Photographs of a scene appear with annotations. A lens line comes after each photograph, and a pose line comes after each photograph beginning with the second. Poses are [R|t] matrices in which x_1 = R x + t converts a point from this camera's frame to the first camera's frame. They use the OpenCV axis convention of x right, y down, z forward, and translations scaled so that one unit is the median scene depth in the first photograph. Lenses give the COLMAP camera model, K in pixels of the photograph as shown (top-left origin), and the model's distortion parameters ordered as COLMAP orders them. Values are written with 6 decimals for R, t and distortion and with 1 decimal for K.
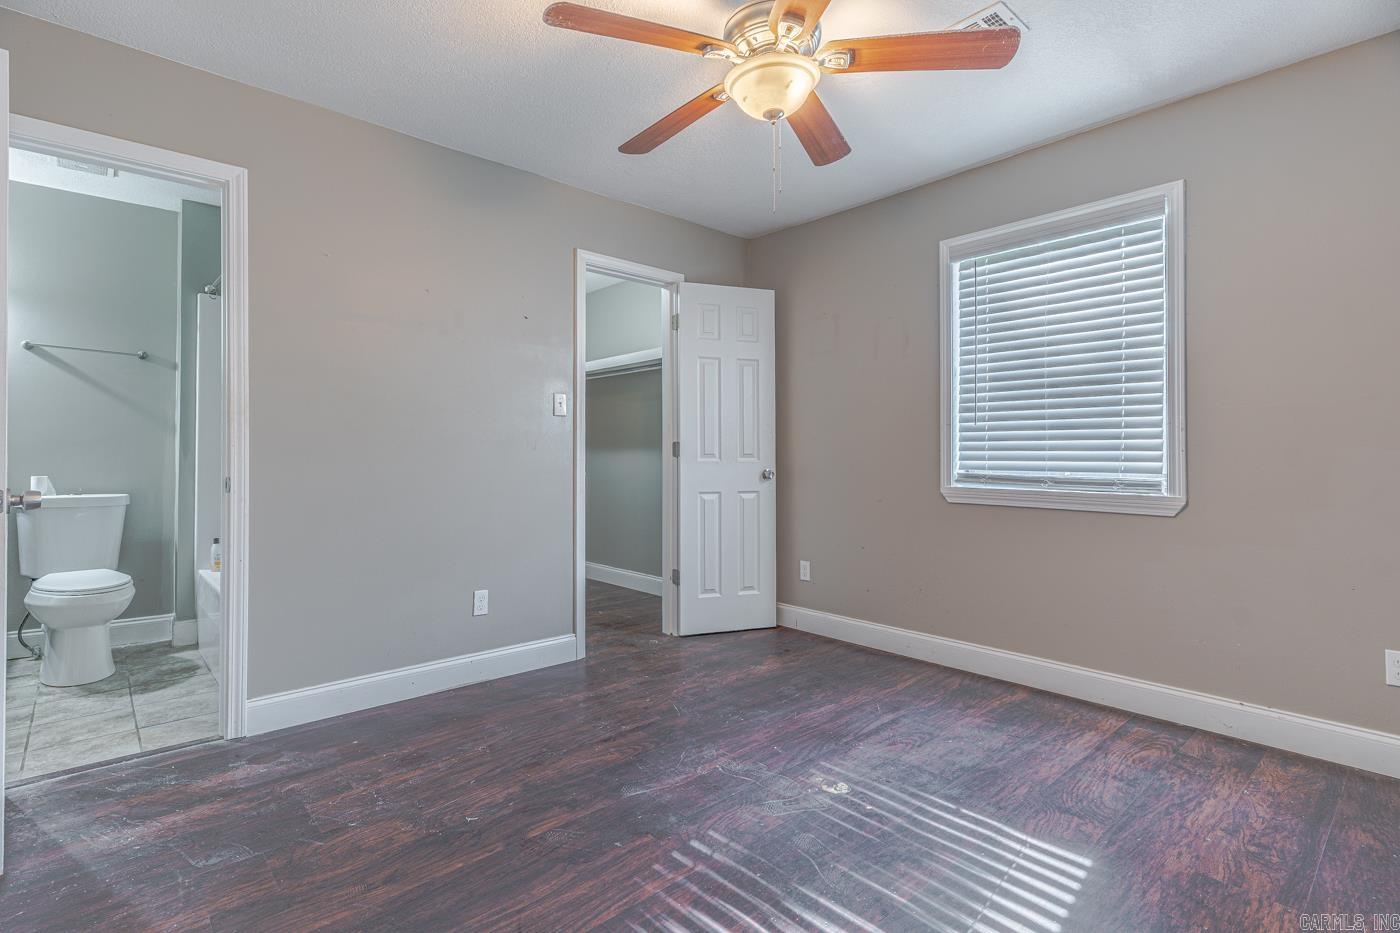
lens RADIAL K [[675.2, 0, 700.8], [0, 675.2, 444.8], [0, 0, 1]] dist [0.001510, 0.000422]
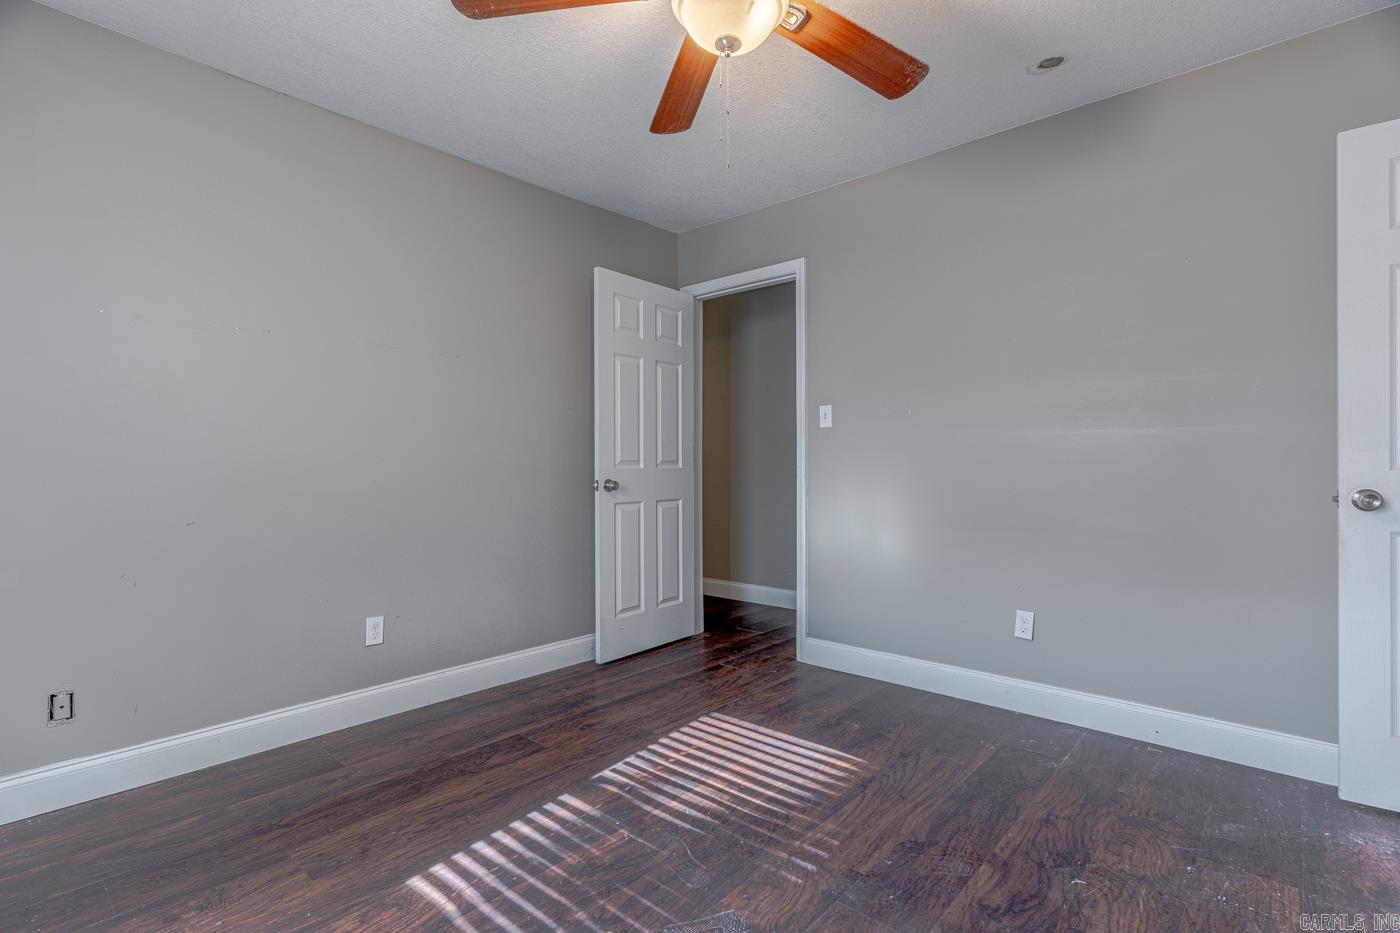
lens RADIAL K [[675.2, 0, 700.8], [0, 675.2, 444.8], [0, 0, 1]] dist [0.001510, 0.000422]
pose [[-0.994324, -0.000271, -0.106393, 0.246973], [0.004549, 0.998974, -0.045060, 0.030298], [0.106296, -0.045288, -0.993303, 1.936313]]
